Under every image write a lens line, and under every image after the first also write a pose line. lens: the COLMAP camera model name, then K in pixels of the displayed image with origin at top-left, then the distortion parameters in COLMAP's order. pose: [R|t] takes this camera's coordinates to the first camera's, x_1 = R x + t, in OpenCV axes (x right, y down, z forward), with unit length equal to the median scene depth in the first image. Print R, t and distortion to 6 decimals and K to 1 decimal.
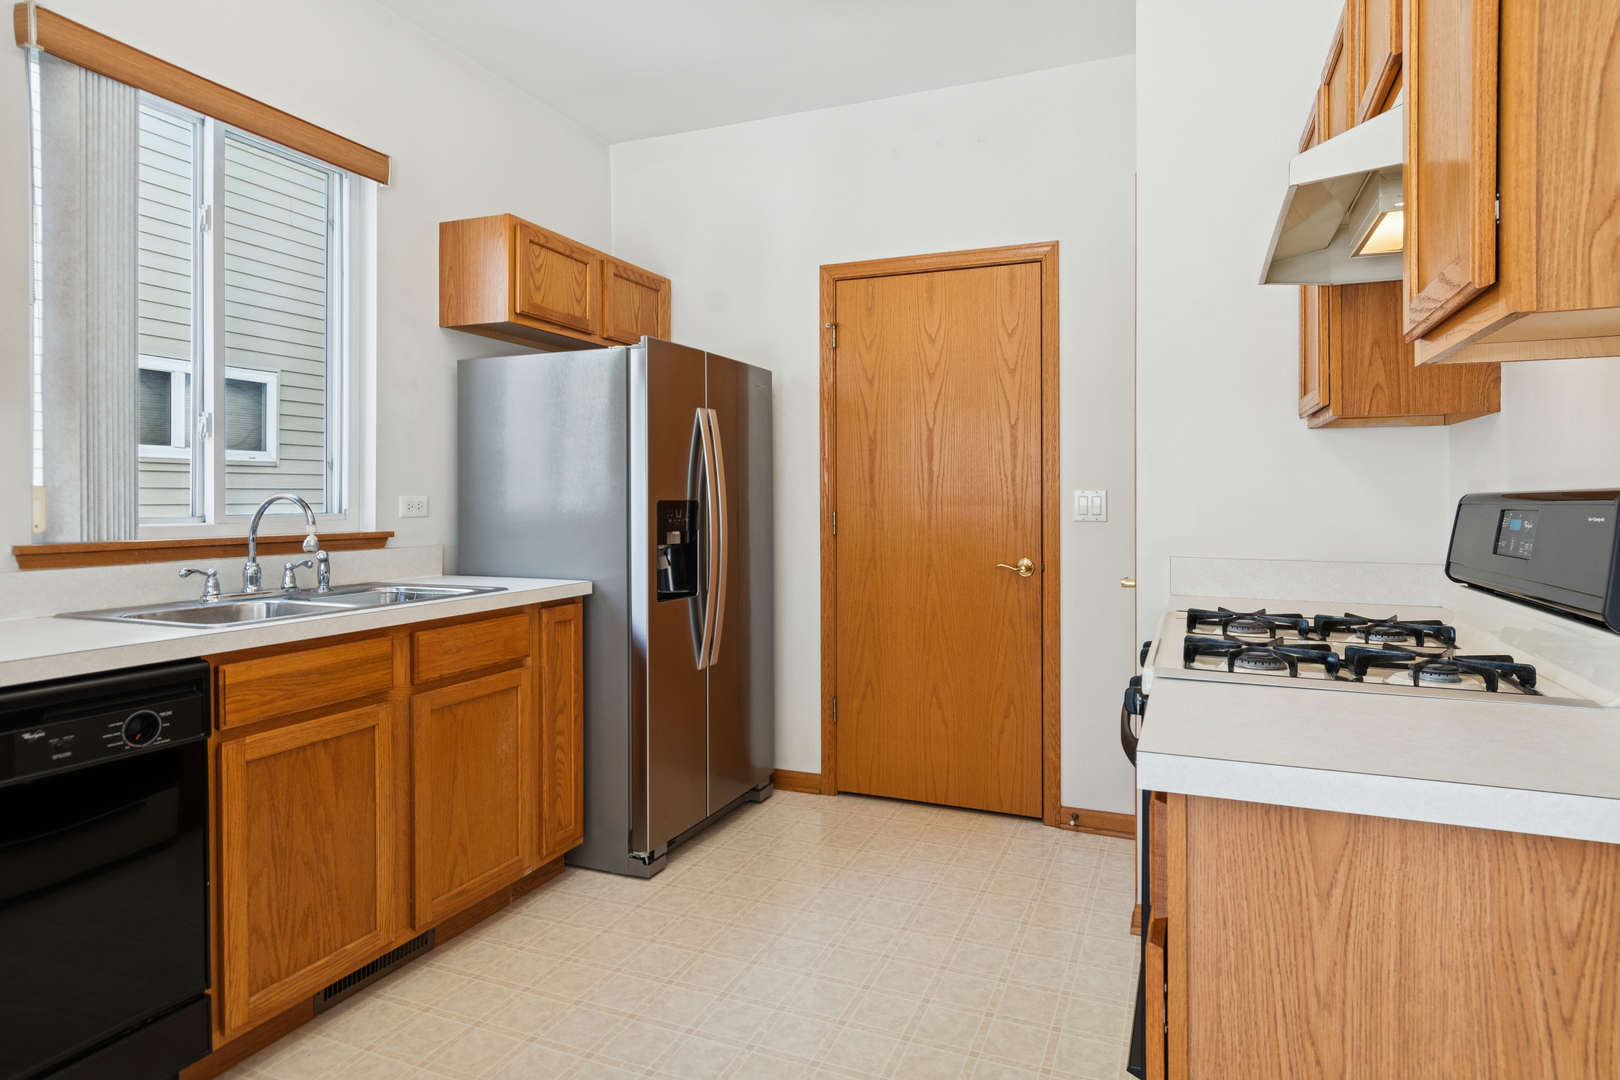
lens RADIAL K [[886.2, 0, 856.8], [0, 886.2, 503.7], [0, 0, 1]] dist [-0.006908, -0.001776]
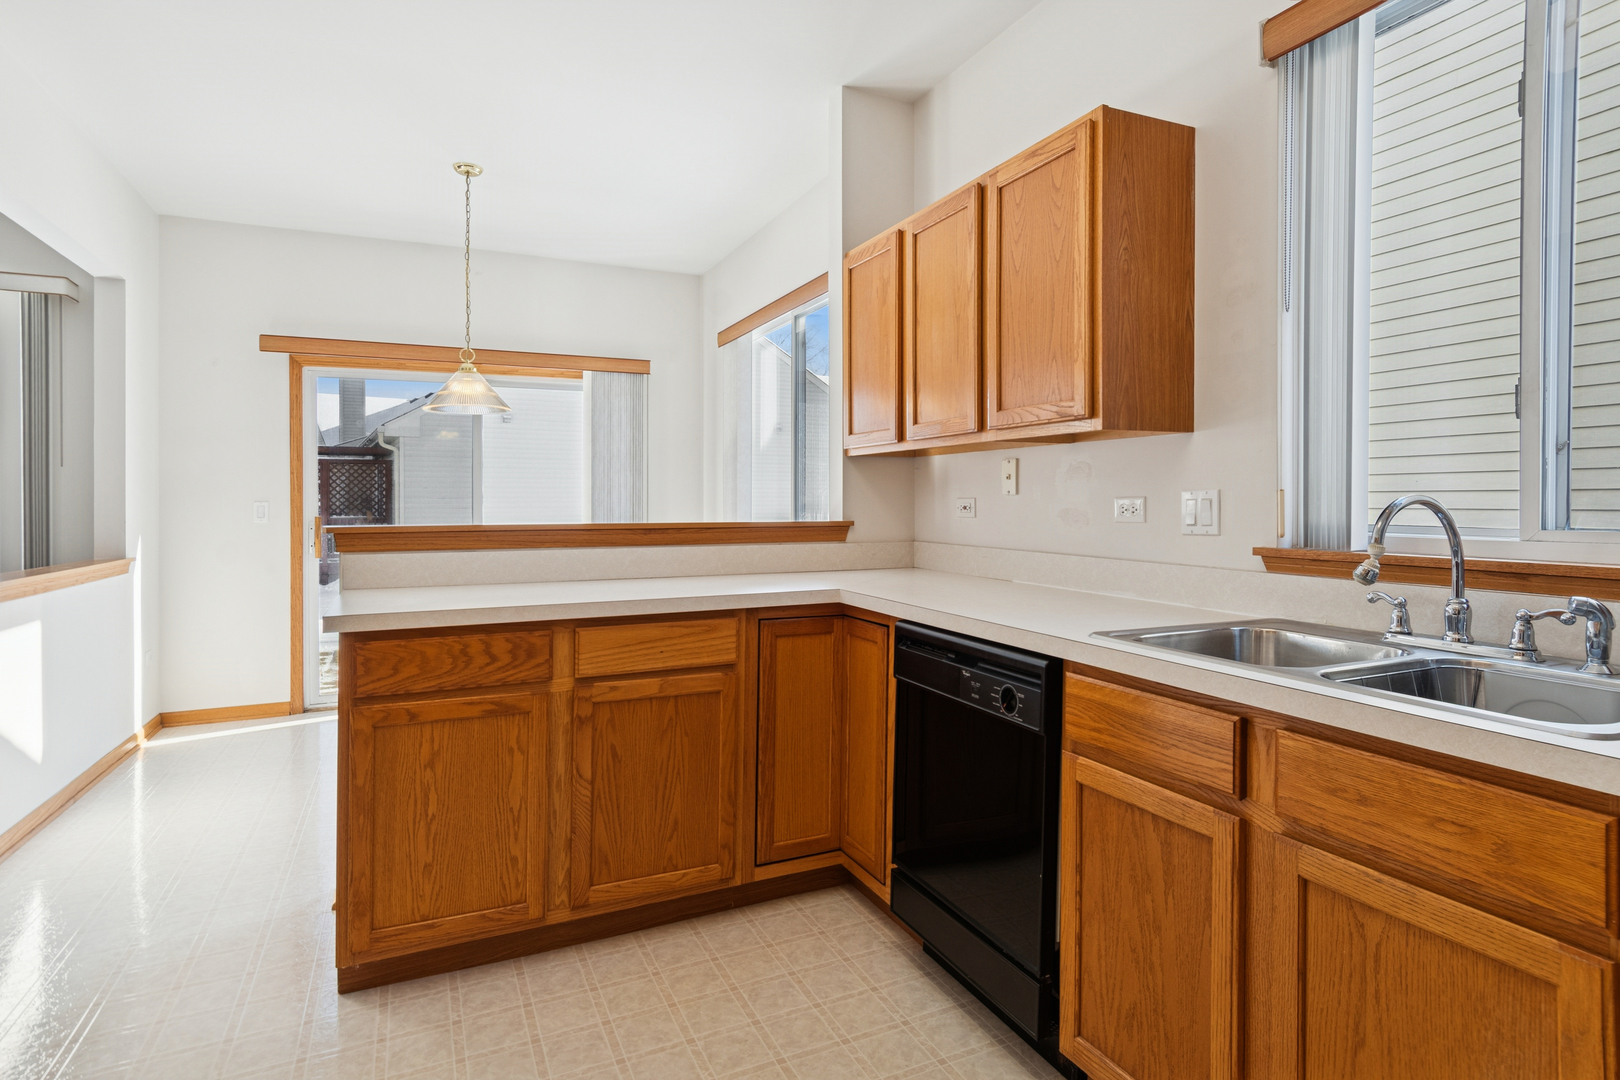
lens RADIAL K [[886.2, 0, 856.8], [0, 886.2, 503.7], [0, 0, 1]] dist [-0.006908, -0.001776]
pose [[-0.683252, 0.003914, -0.730173, 0.140706], [-0.003956, 0.999951, 0.009062, -0.010175], [0.730172, 0.009080, -0.683203, 1.337421]]
